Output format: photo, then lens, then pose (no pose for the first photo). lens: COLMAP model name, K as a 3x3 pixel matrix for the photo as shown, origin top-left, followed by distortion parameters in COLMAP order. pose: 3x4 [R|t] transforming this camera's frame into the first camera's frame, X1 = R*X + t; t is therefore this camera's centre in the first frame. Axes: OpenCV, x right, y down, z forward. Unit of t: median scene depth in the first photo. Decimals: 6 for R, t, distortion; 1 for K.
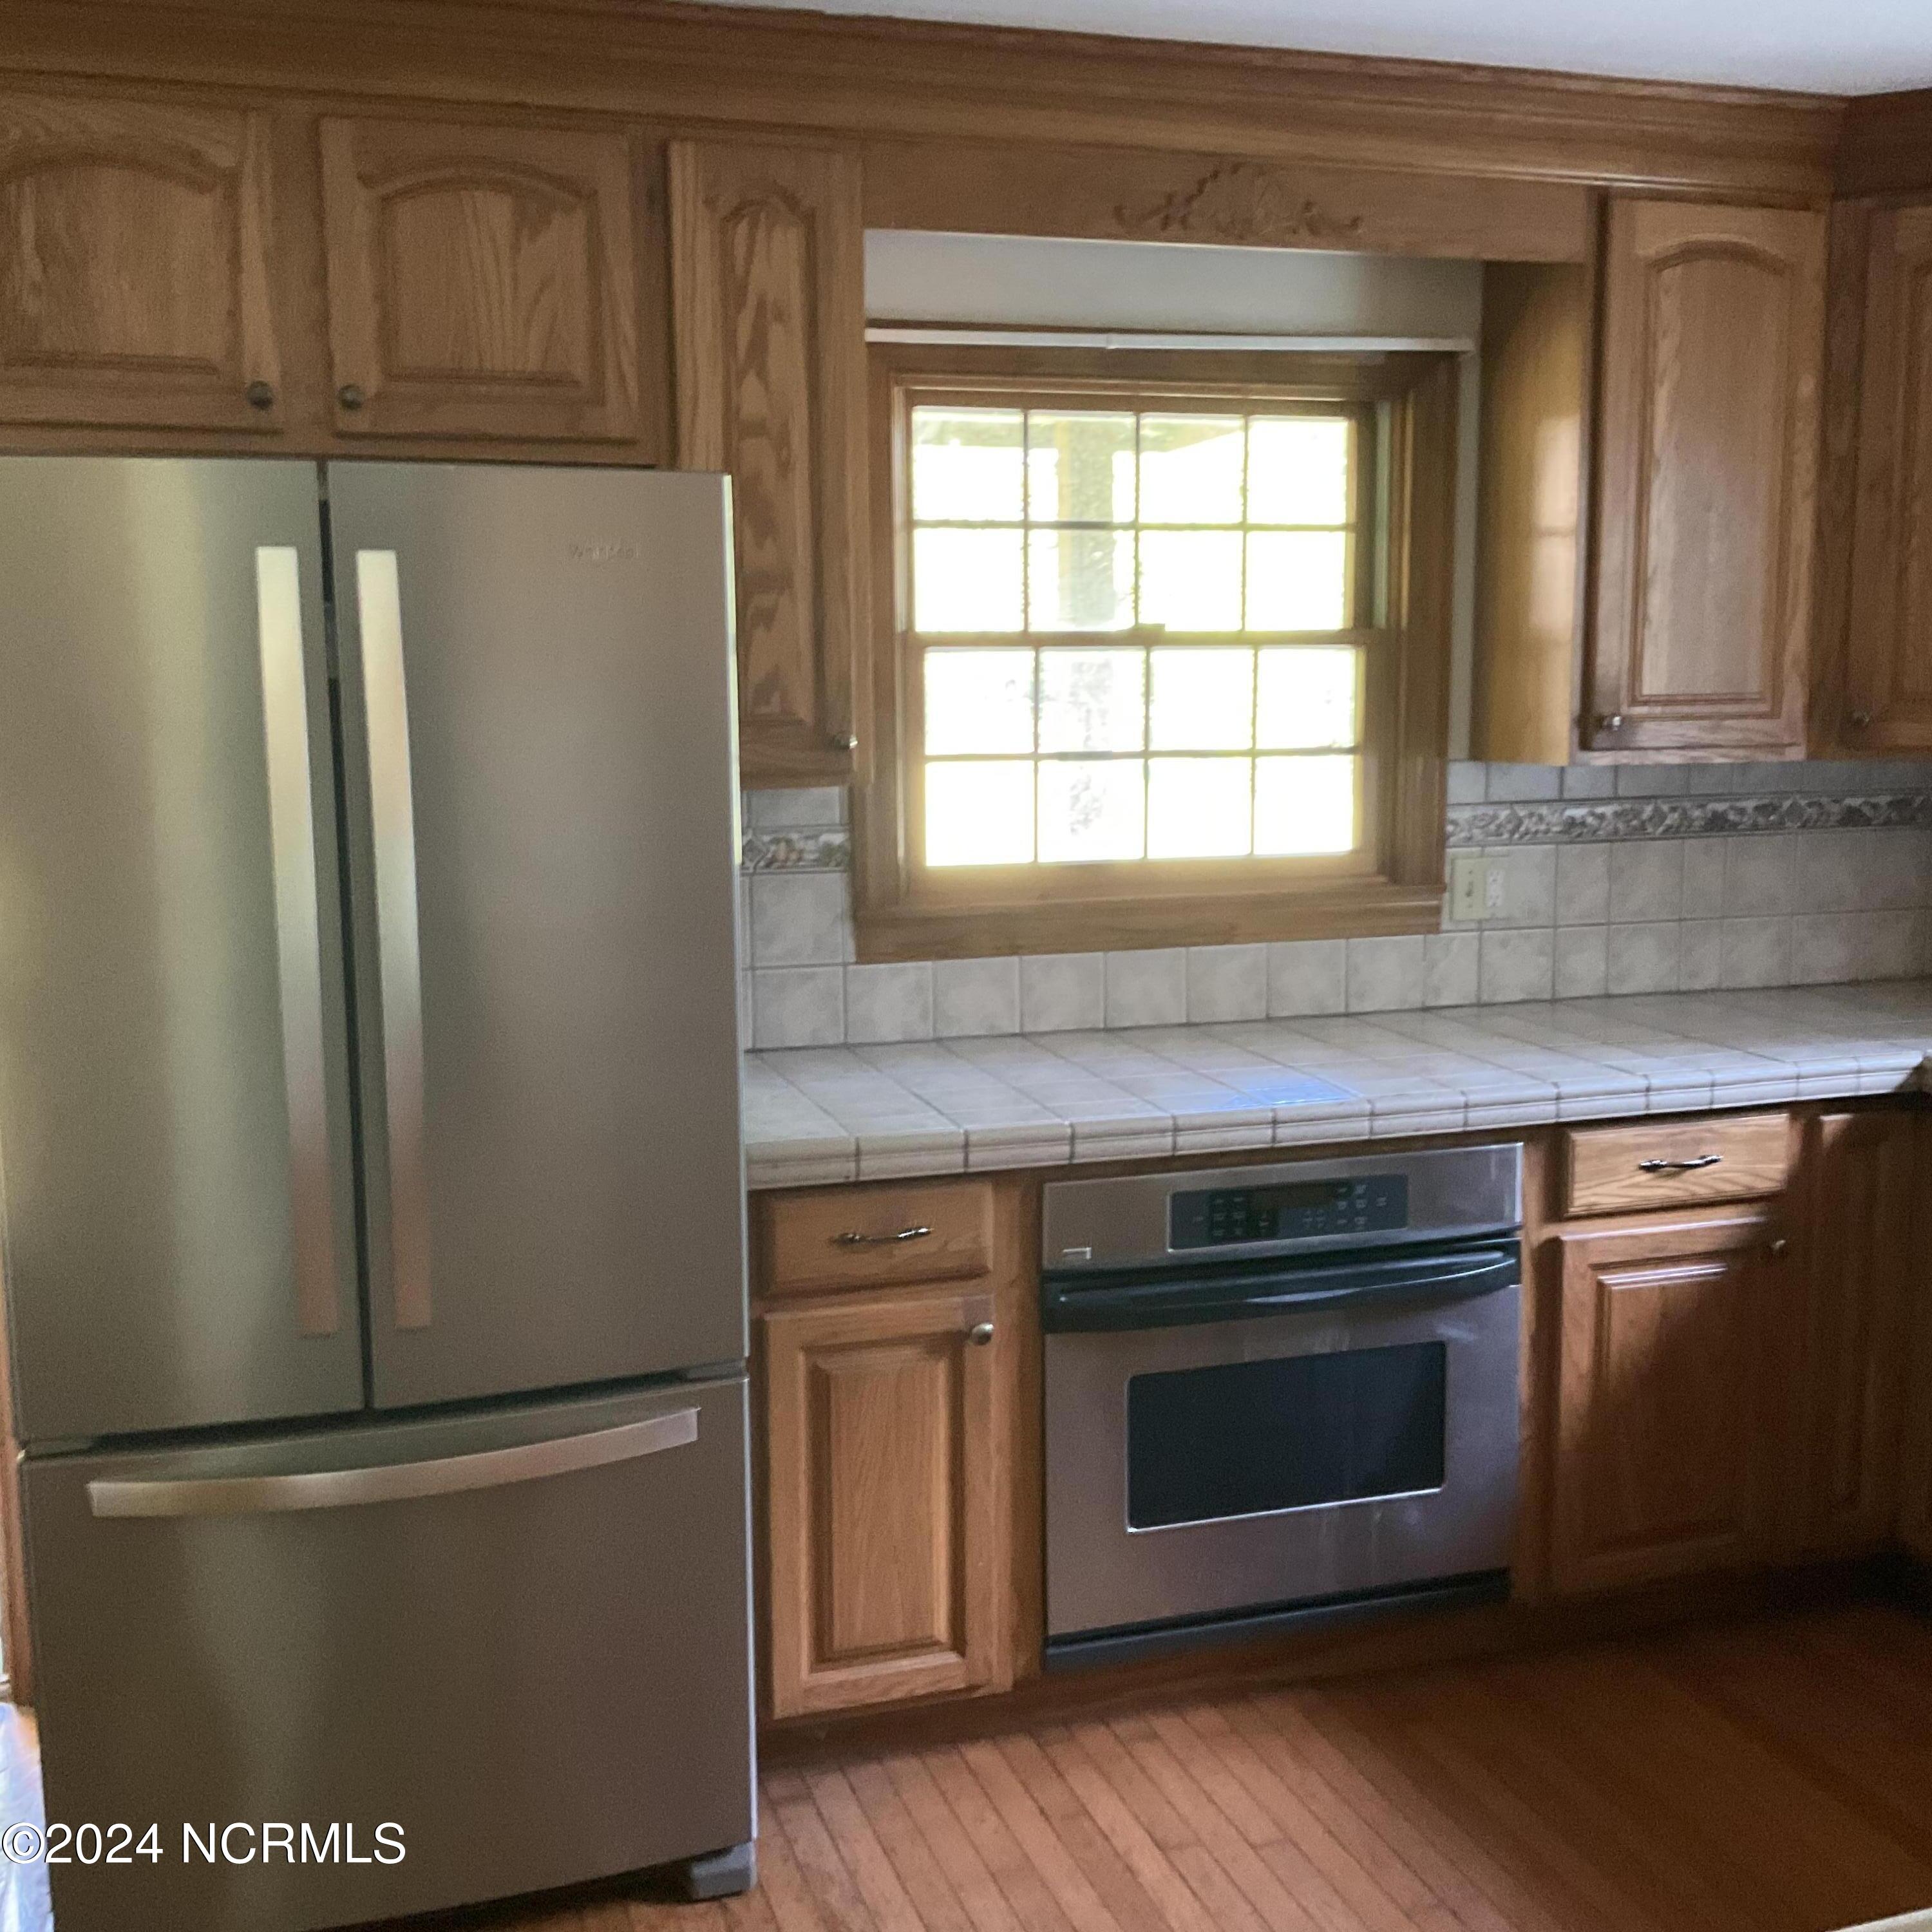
lens RADIAL K [[2144.1, 0, 966.0], [0, 2144.1, 966.0], [0, 0, 1]] dist [0.132593, -0.286472]
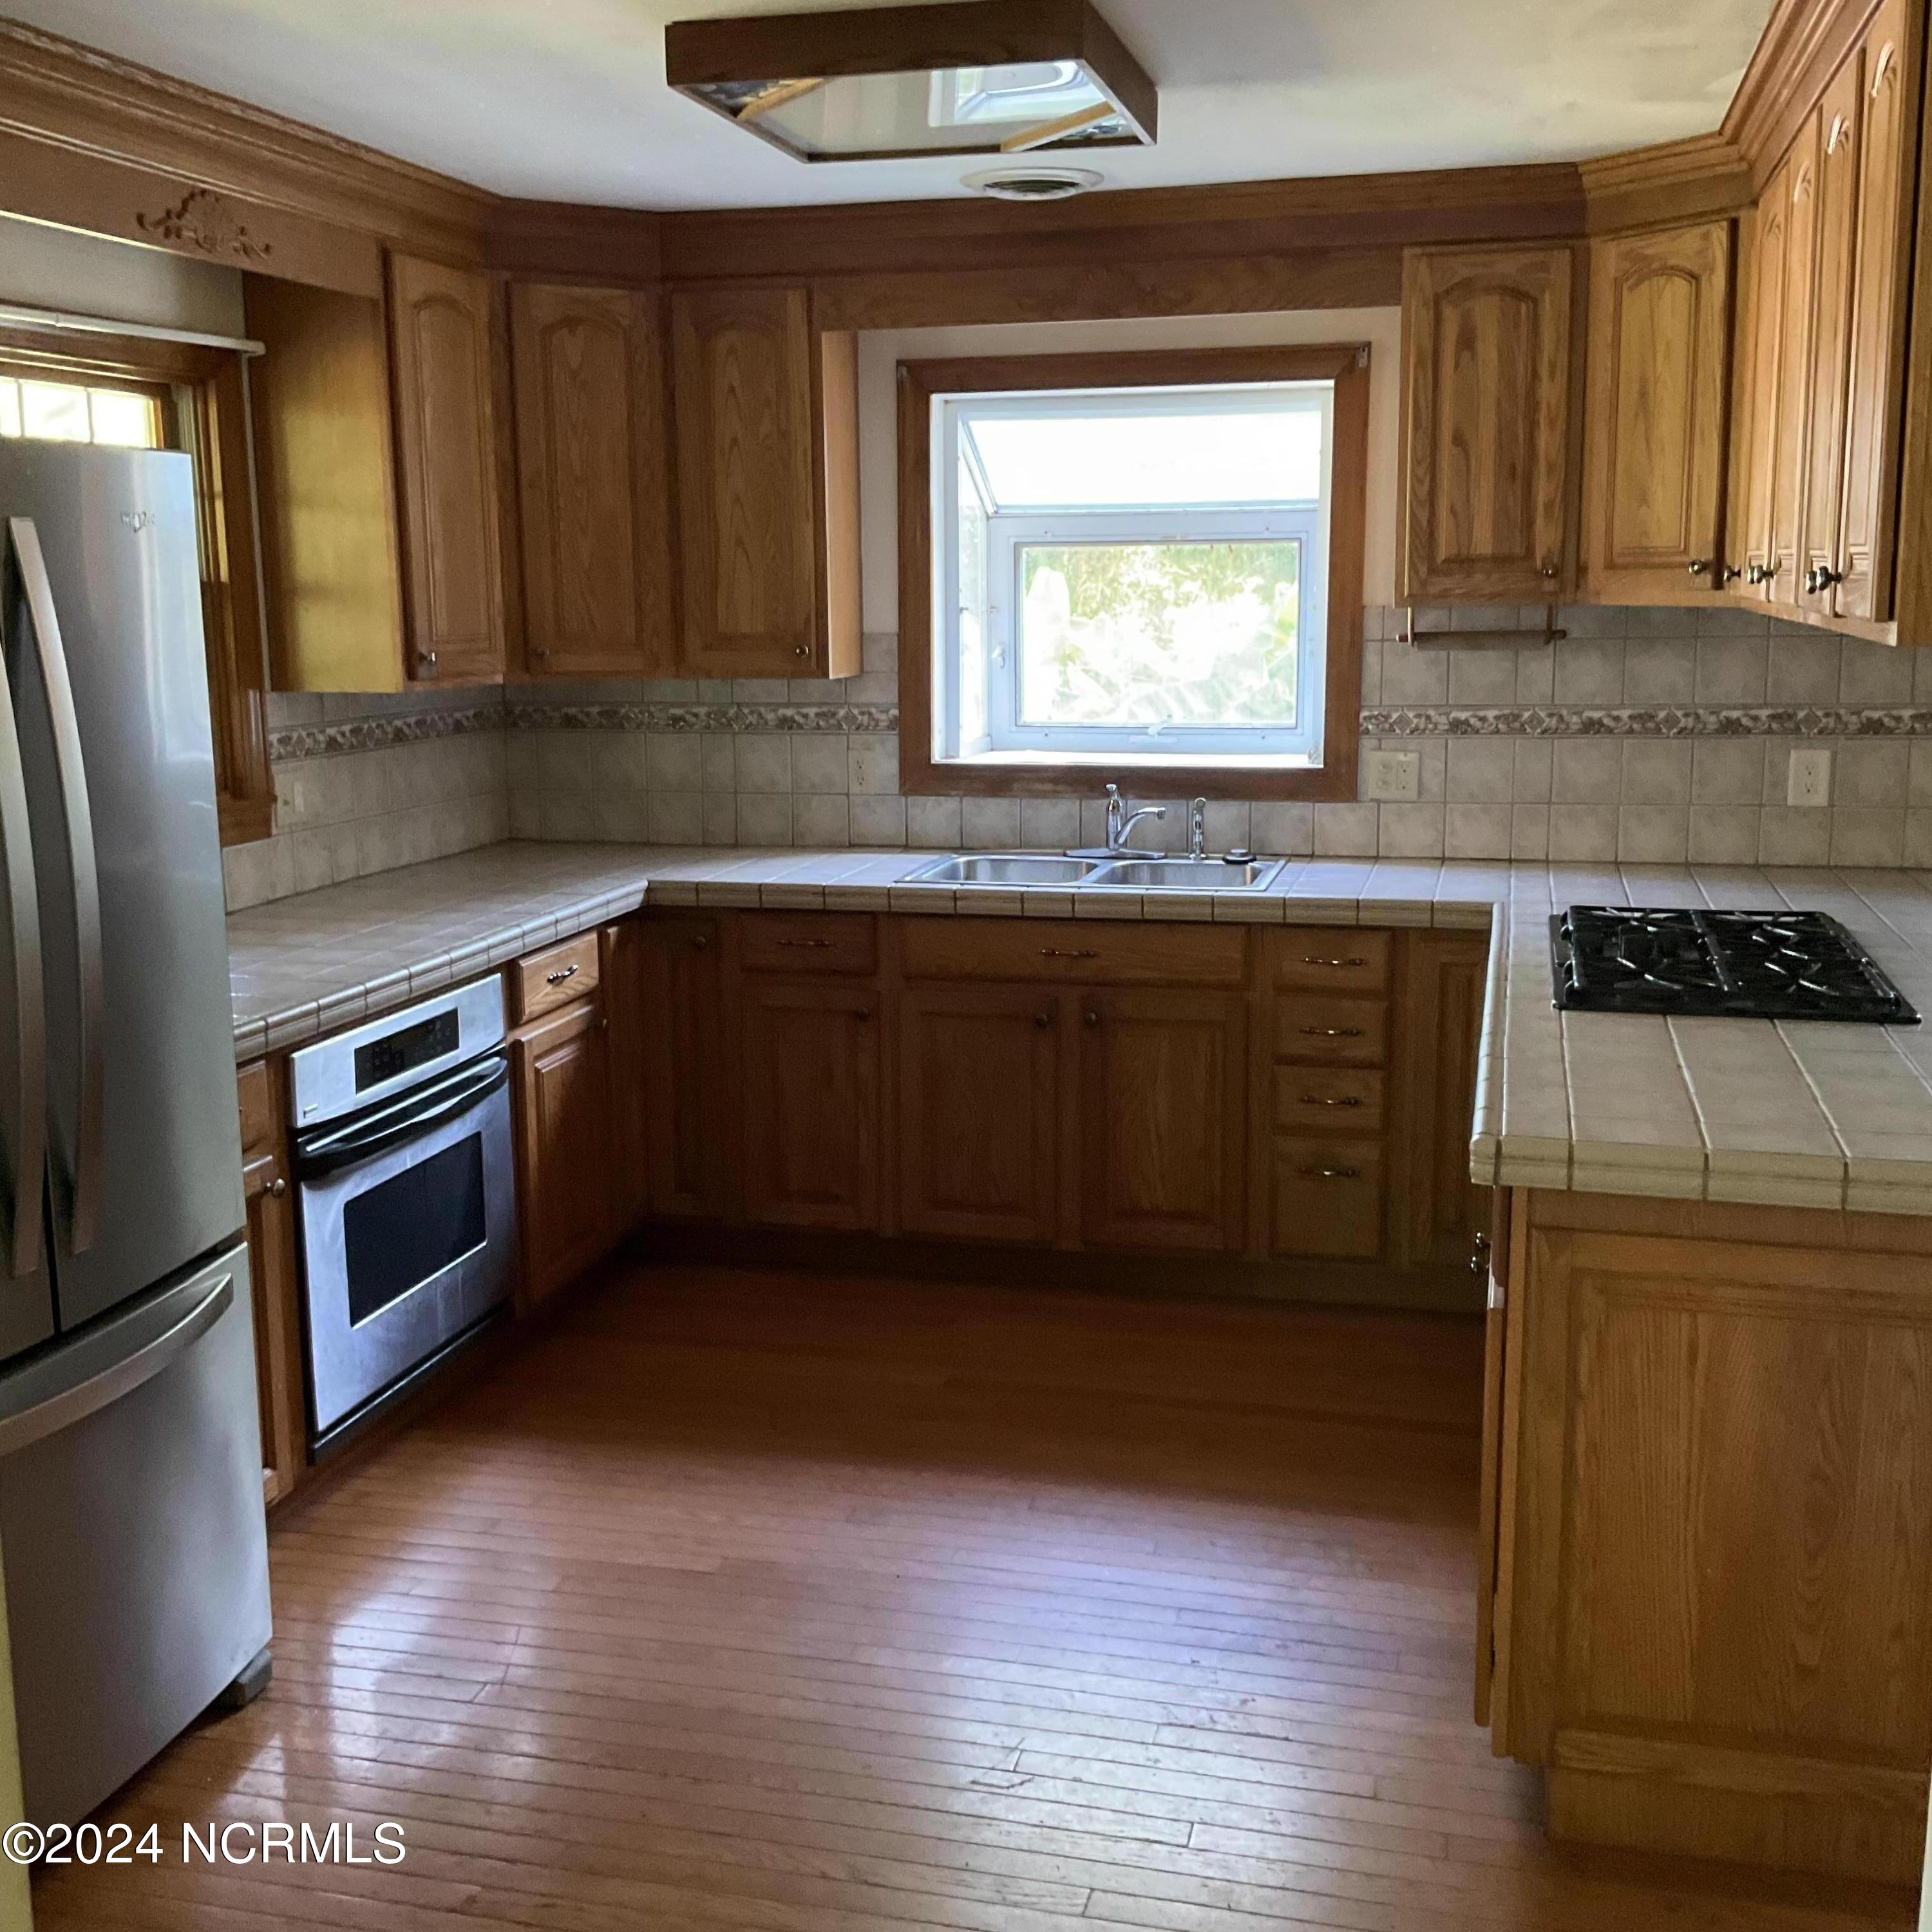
lens RADIAL K [[2144.1, 0, 966.0], [0, 2144.1, 966.0], [0, 0, 1]] dist [0.132593, -0.286472]
pose [[0.532307, -0.148101, 0.833496, -0.662499], [0.125631, 0.987496, 0.095231, -0.012658], [-0.837177, 0.054021, 0.544257, 0.031216]]
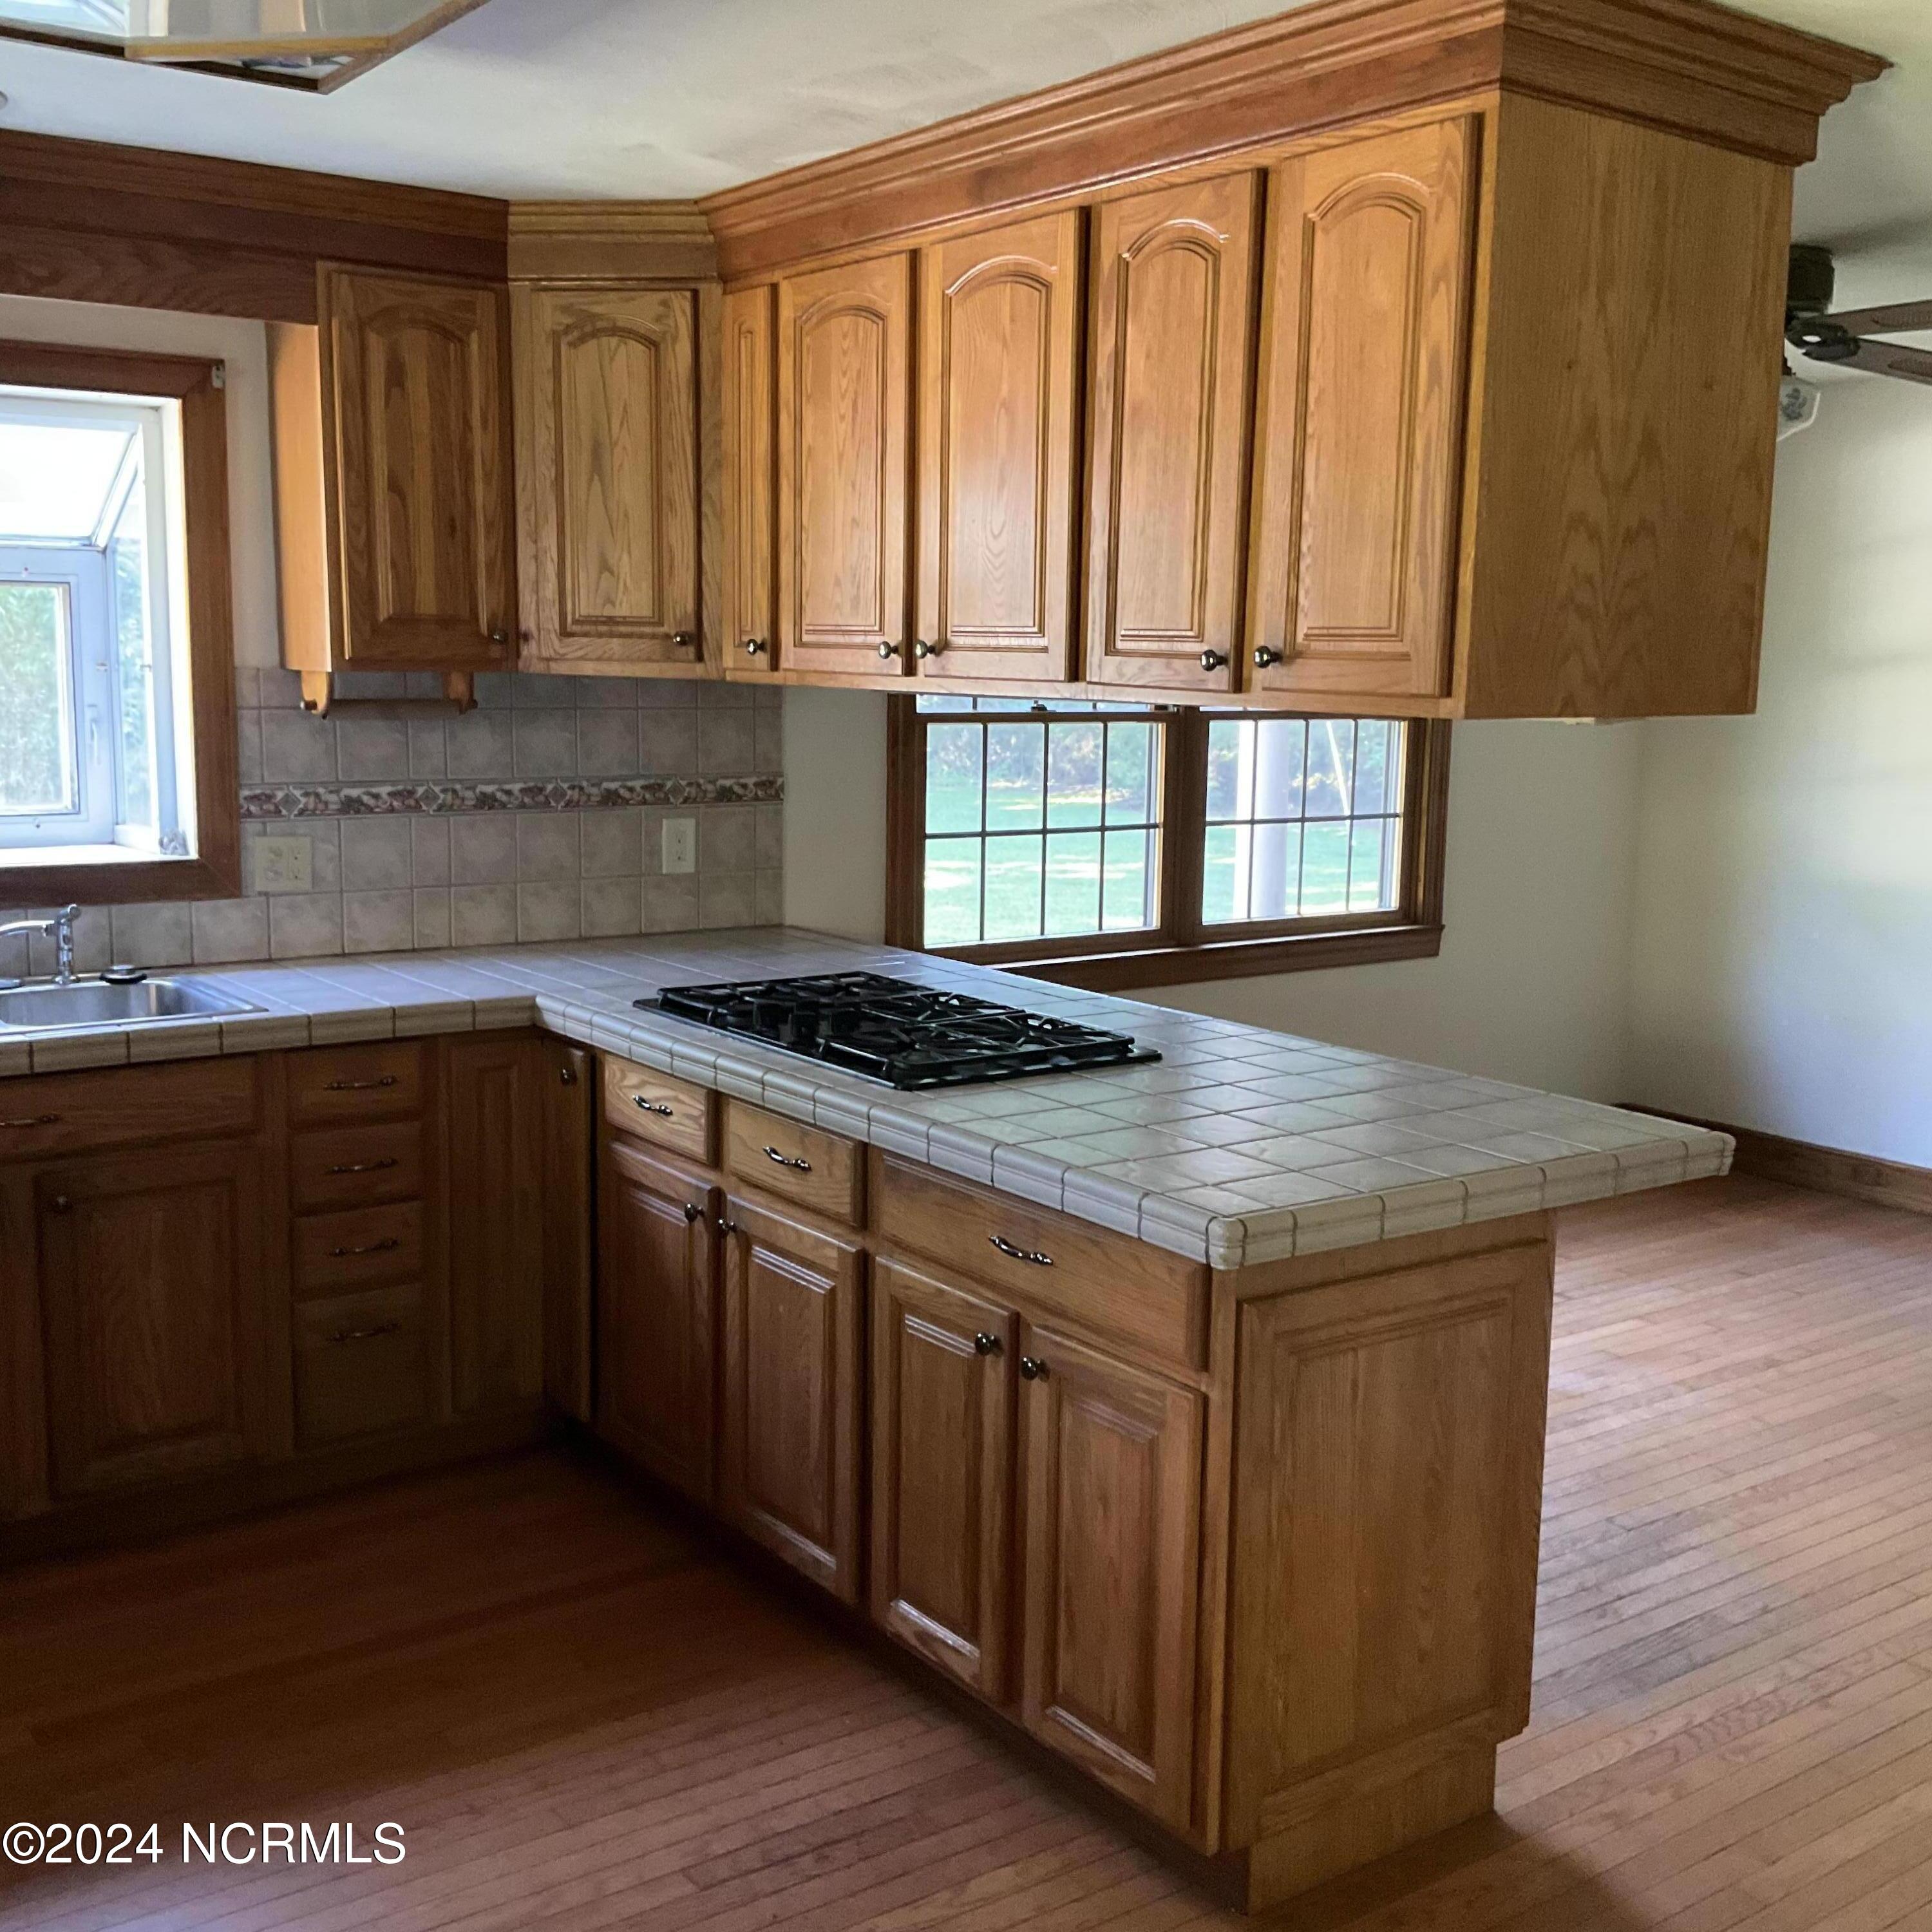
lens RADIAL K [[2144.1, 0, 966.0], [0, 2144.1, 966.0], [0, 0, 1]] dist [0.132593, -0.286472]
pose [[-0.318263, -0.135114, 0.938324, -0.603540], [0.119873, 0.976111, 0.181214, -0.076022], [-0.940393, 0.170154, -0.294464, 0.497880]]
